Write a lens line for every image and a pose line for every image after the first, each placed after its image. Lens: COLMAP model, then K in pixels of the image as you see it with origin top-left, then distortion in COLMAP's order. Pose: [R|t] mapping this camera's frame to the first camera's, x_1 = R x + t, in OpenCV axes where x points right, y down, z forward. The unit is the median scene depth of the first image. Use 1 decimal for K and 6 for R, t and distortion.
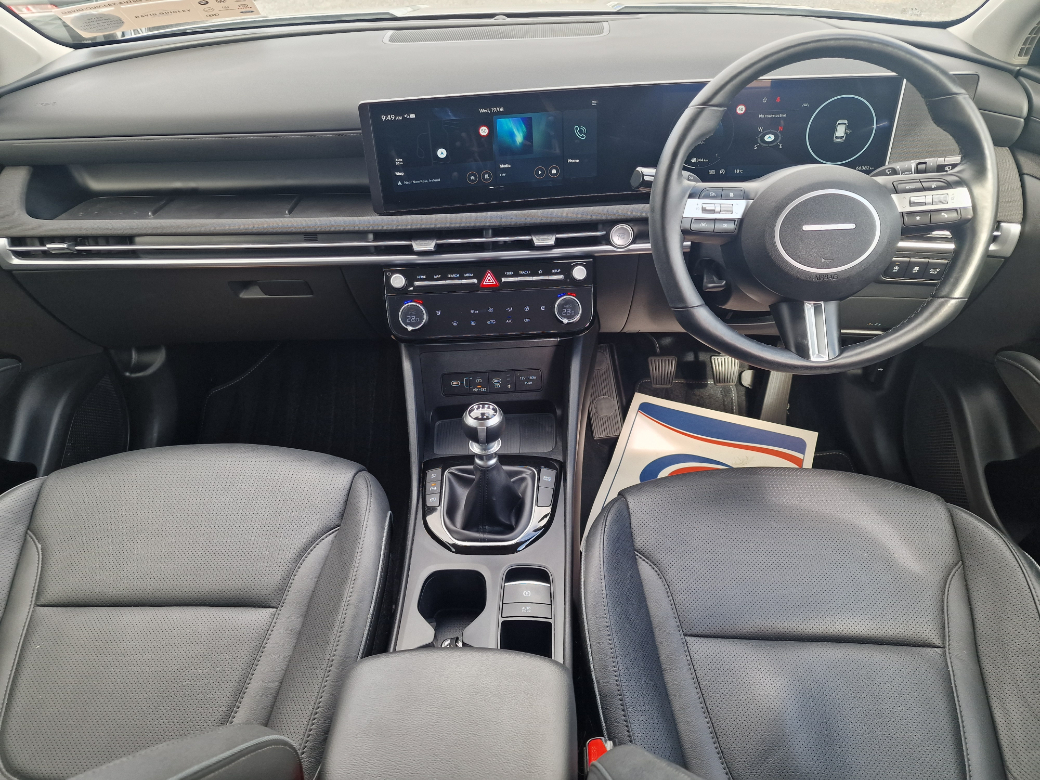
lens RADIAL K [[694.1, 0, 514.2], [0, 694.1, 390.2], [0, 0, 1]] dist [0.058134, -0.054992]
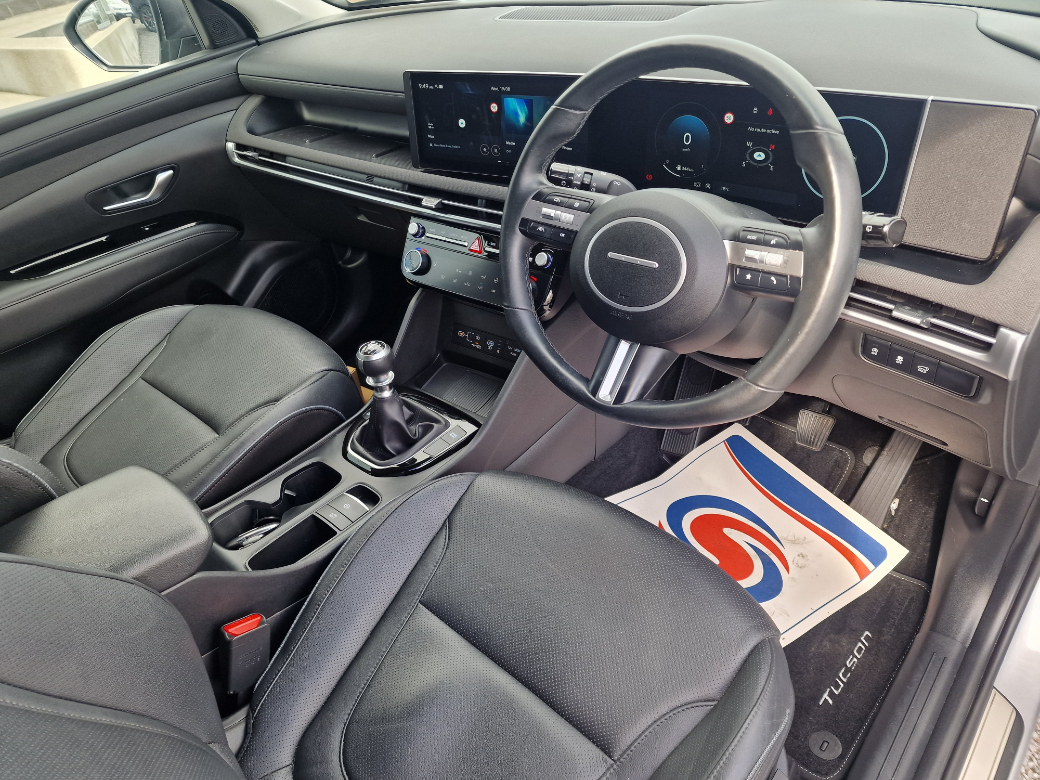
lens RADIAL K [[694.1, 0, 514.2], [0, 694.1, 390.2], [0, 0, 1]] dist [0.058134, -0.054992]
pose [[0.768343, 0.336399, -0.544504, 0.699371], [-0.309423, 0.939945, 0.144083, -0.126223], [0.560274, 0.057777, 0.826290, 0.155023]]
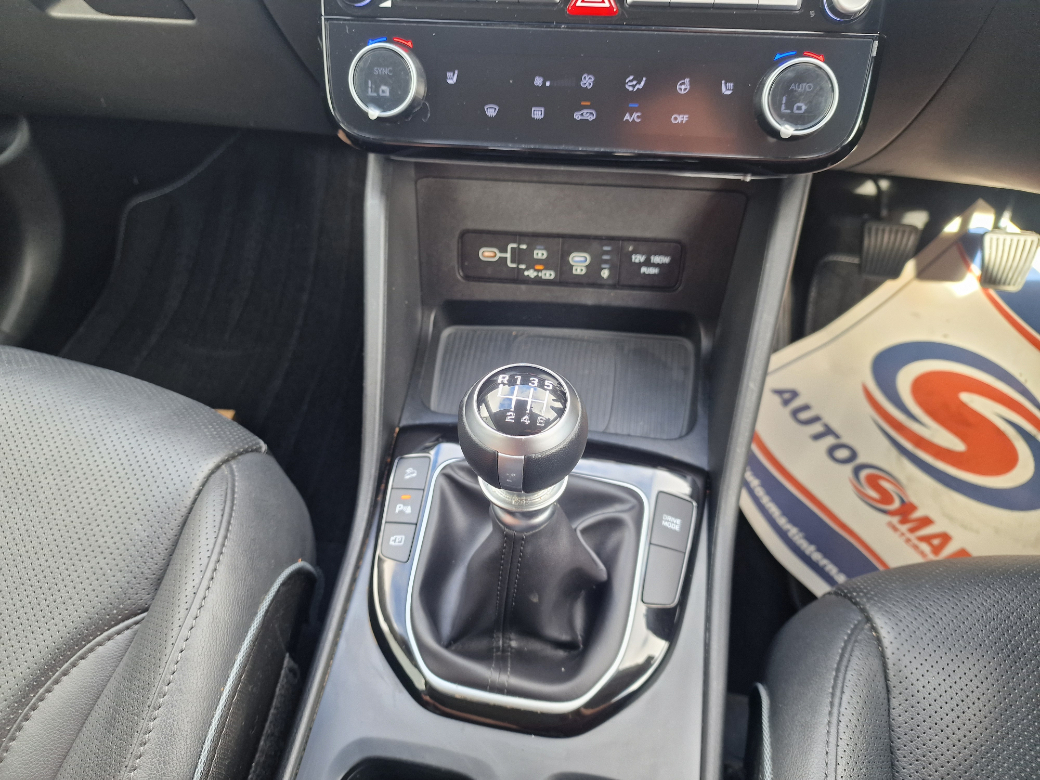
lens RADIAL K [[694.1, 0, 514.2], [0, 694.1, 390.2], [0, 0, 1]] dist [0.058134, -0.054992]
pose [[0.988038, 0.126900, -0.087624, -0.018775], [-0.100794, 0.961447, 0.255853, -0.048994], [0.116713, -0.243961, 0.962736, 0.607374]]
